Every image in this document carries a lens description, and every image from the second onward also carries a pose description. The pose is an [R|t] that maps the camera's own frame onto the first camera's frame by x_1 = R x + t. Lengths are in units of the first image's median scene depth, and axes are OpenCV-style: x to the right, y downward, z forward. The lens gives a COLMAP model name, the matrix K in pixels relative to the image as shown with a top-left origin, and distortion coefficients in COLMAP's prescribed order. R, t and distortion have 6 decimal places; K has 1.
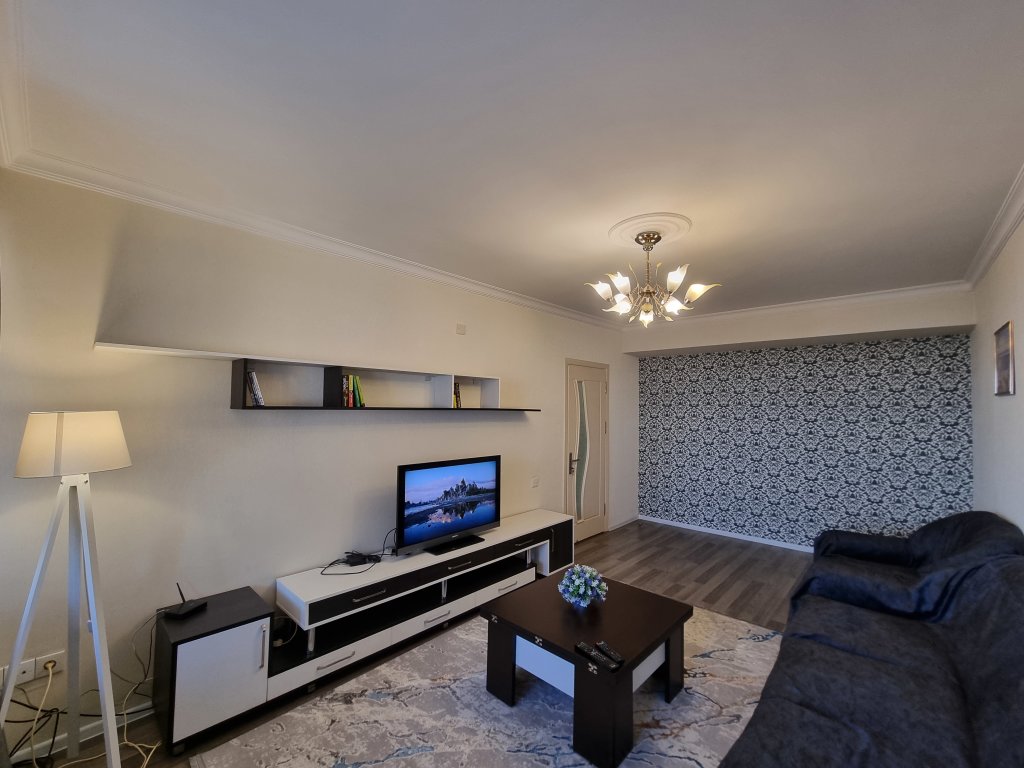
lens RADIAL K [[421.9, 0, 514.8], [0, 421.9, 390.0], [0, 0, 1]] dist [-0.001066, 0.000033]
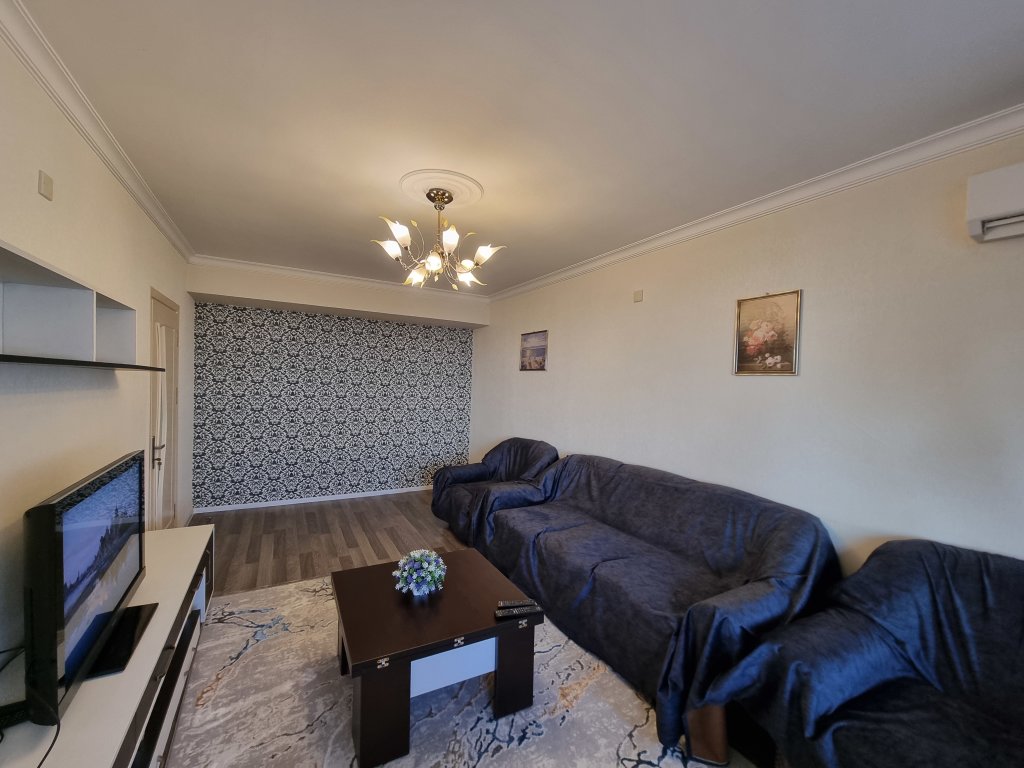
lens RADIAL K [[421.9, 0, 514.8], [0, 421.9, 390.0], [0, 0, 1]] dist [-0.001066, 0.000033]
pose [[0.309608, -0.014499, 0.950754, -0.486368], [-0.066691, 0.997090, 0.036923, 0.028118], [-0.948523, -0.074838, 0.307740, 0.446928]]
